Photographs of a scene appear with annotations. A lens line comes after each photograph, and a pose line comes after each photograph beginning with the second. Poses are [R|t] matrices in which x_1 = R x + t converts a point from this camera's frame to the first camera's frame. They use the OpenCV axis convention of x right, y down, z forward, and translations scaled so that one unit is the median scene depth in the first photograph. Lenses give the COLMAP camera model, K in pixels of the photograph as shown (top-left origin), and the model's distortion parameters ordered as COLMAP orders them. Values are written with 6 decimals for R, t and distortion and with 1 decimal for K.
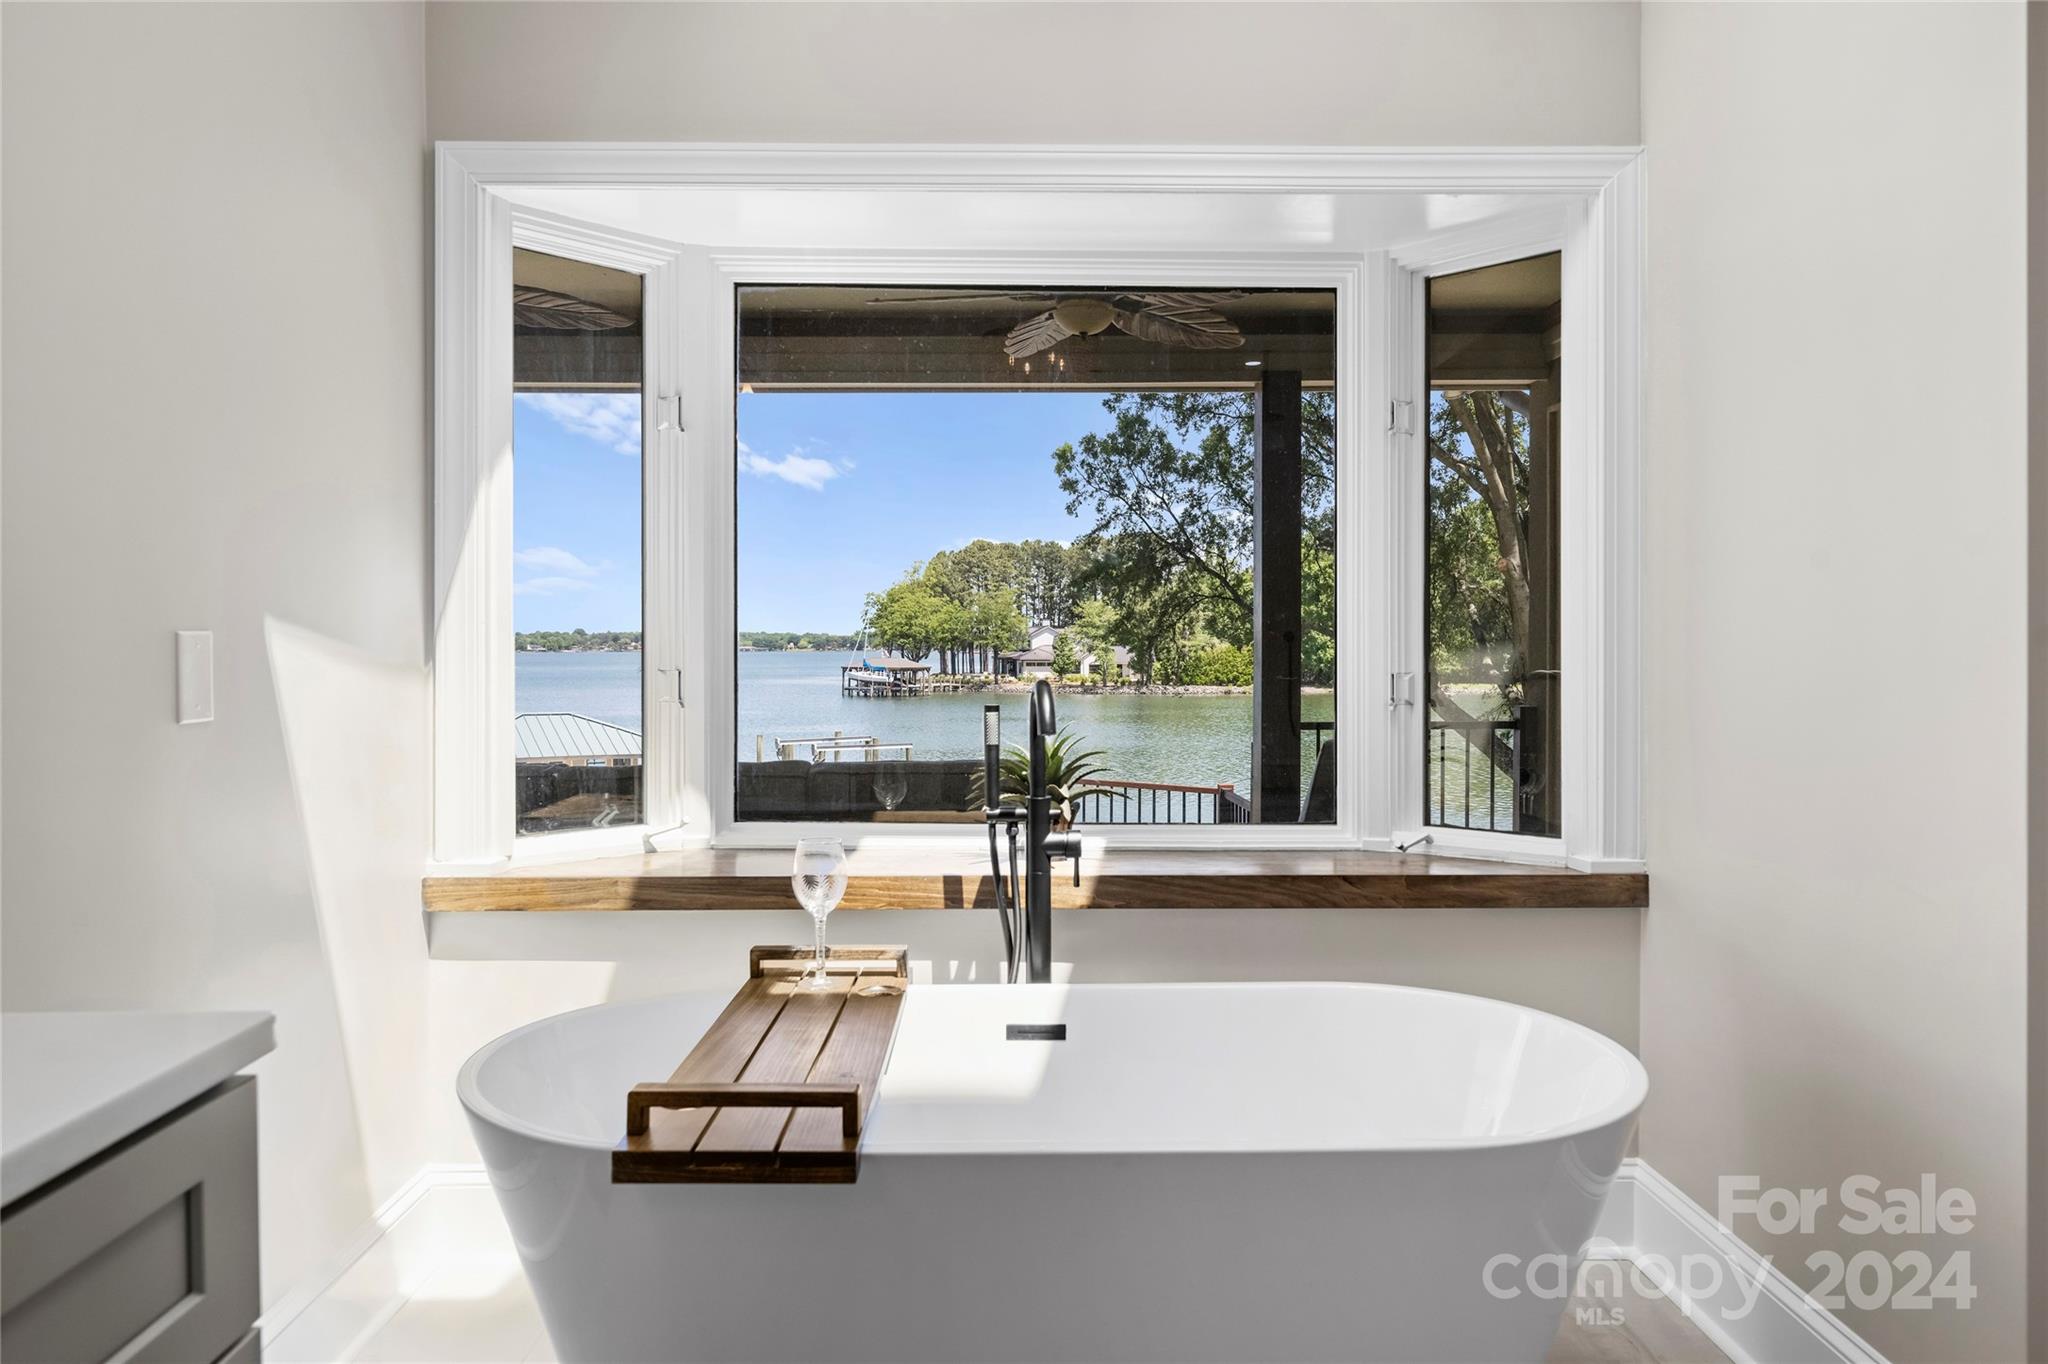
lens RADIAL K [[1376.4, 0, 1027.2], [0, 1376.4, 673.2], [0, 0, 1]] dist [-0.019604, -0.004726]
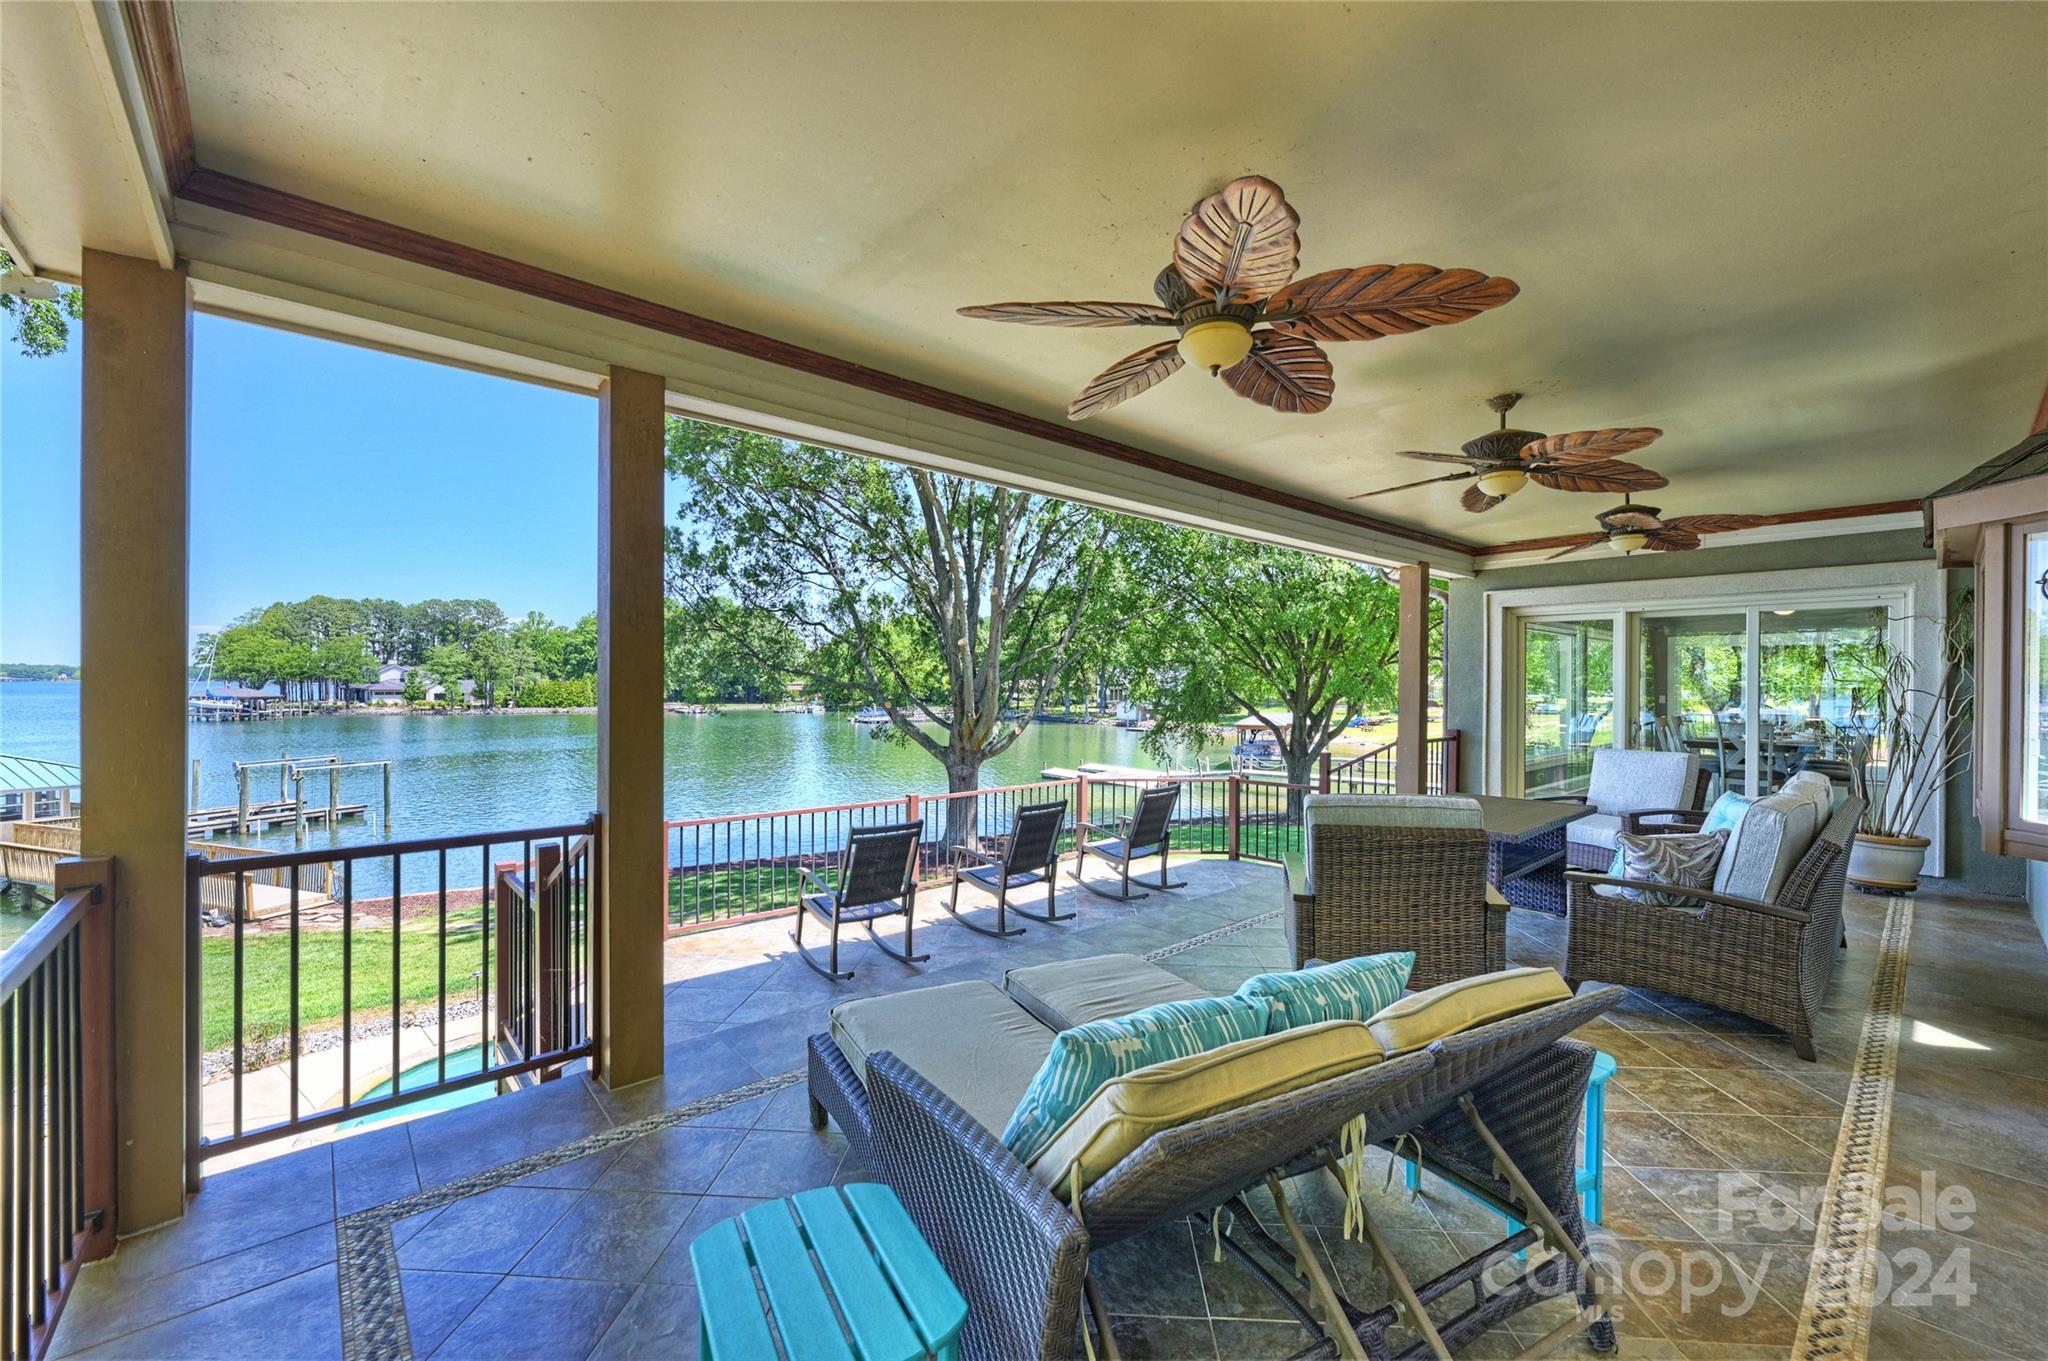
lens RADIAL K [[814.9, 0, 1027.1], [0, 814.9, 686.0], [0, 0, 1]] dist [-0.004606, 0.001570]
pose [[0.763055, 0.002082, 0.646330, -0.176980], [0.006361, 0.999922, -0.010730, -0.008099], [-0.646302, 0.012299, 0.762983, 0.094102]]
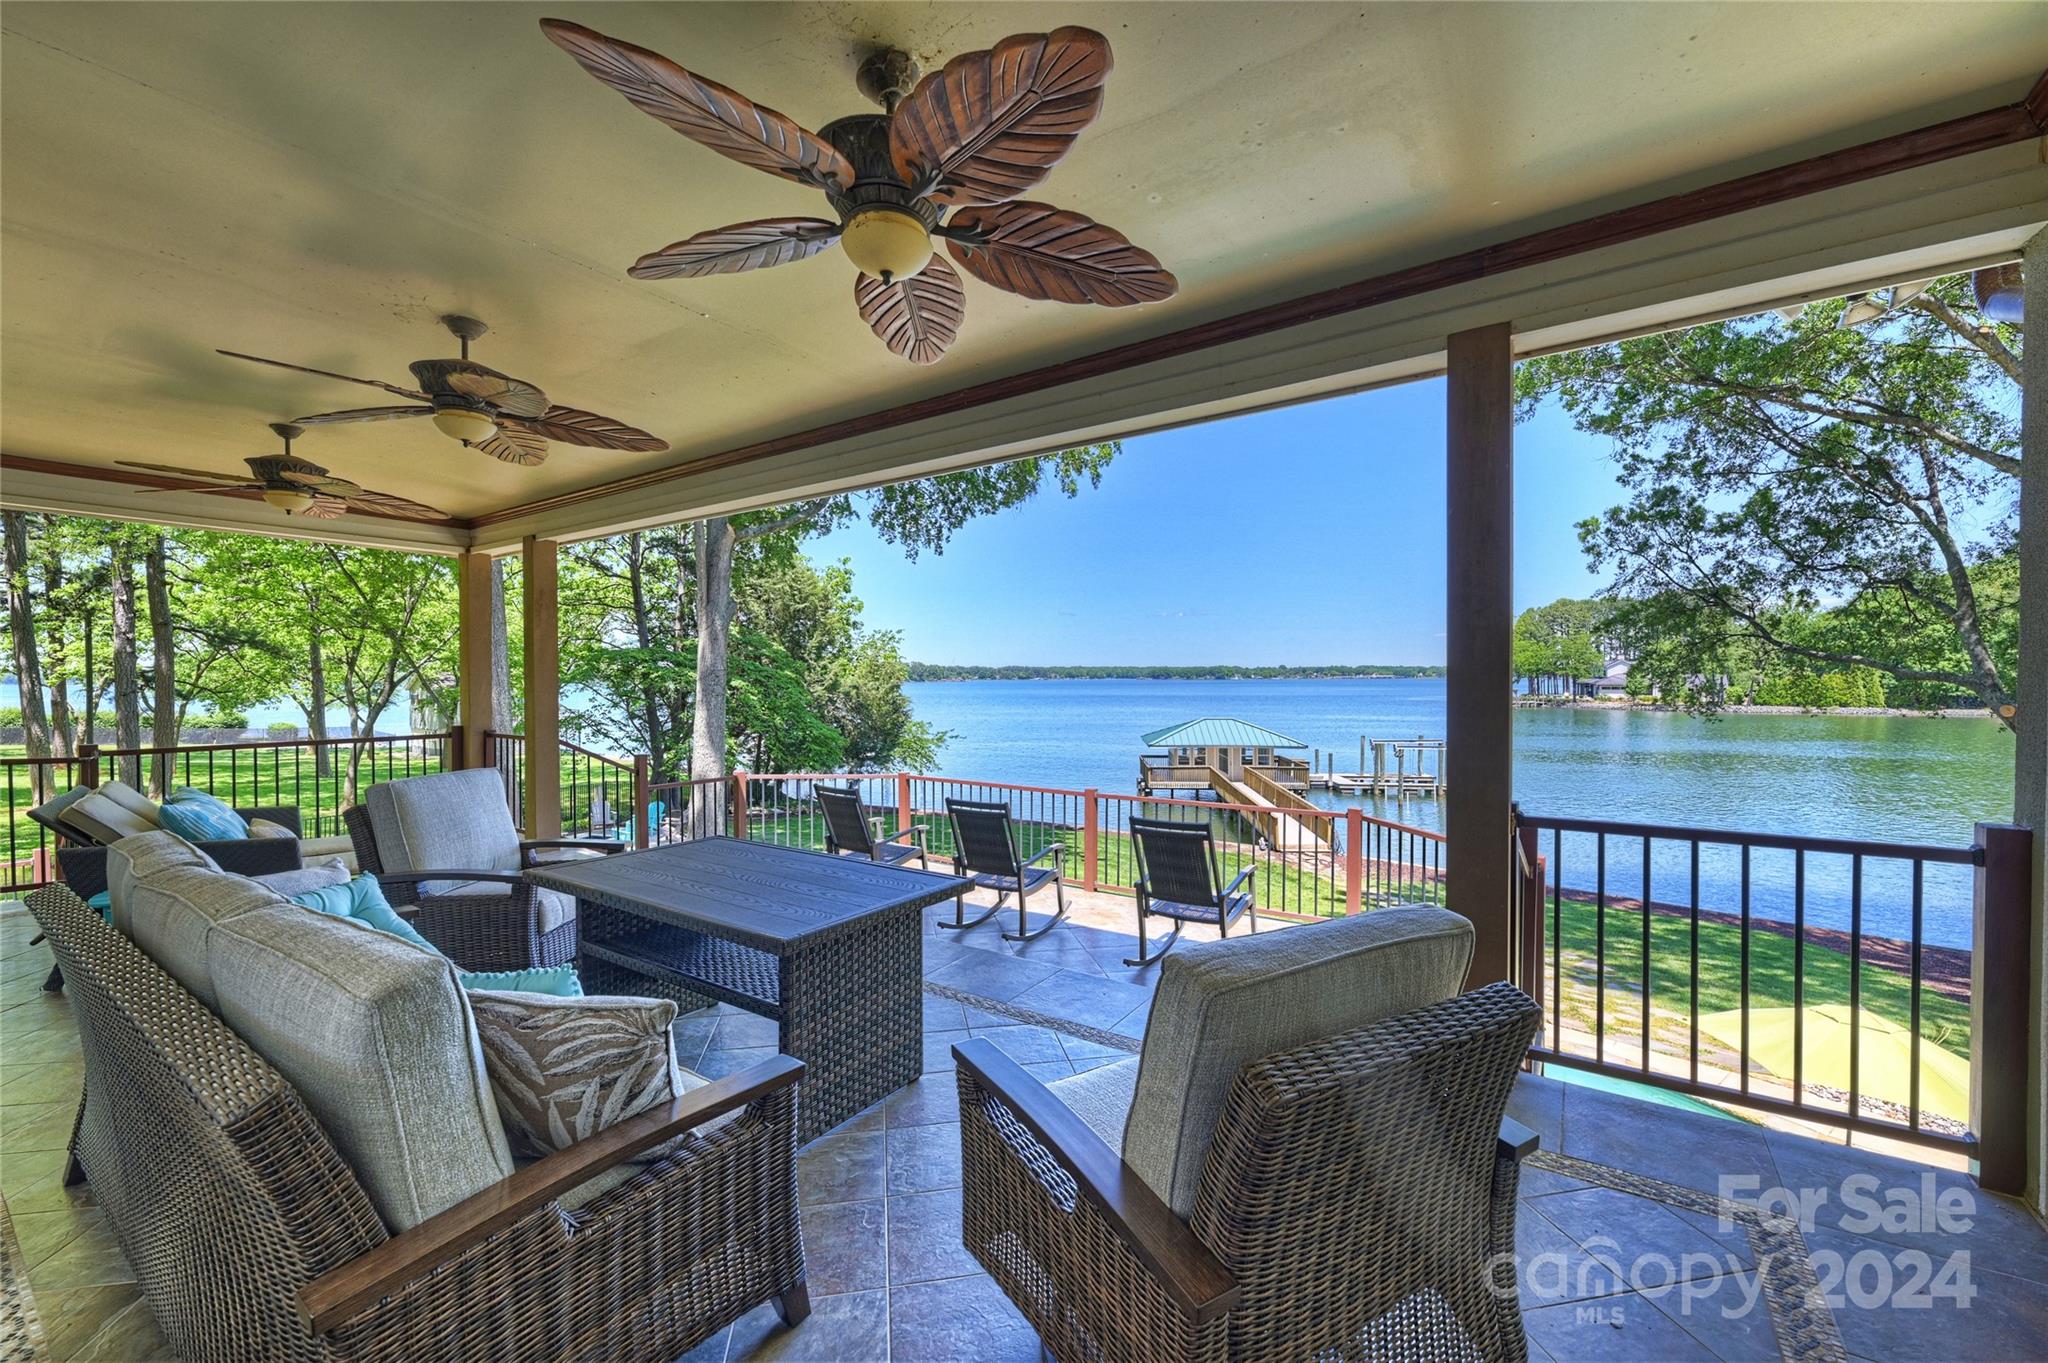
lens RADIAL K [[814.9, 0, 1017.5], [0, 814.9, 682.0], [0, 0, 1]] dist [-0.004606, 0.001570]
pose [[0.807796, 0.000950, -0.589461, 0.041299], [-0.007598, 0.999932, -0.008800, -0.006783], [0.589413, 0.011587, 0.807749, 0.099702]]
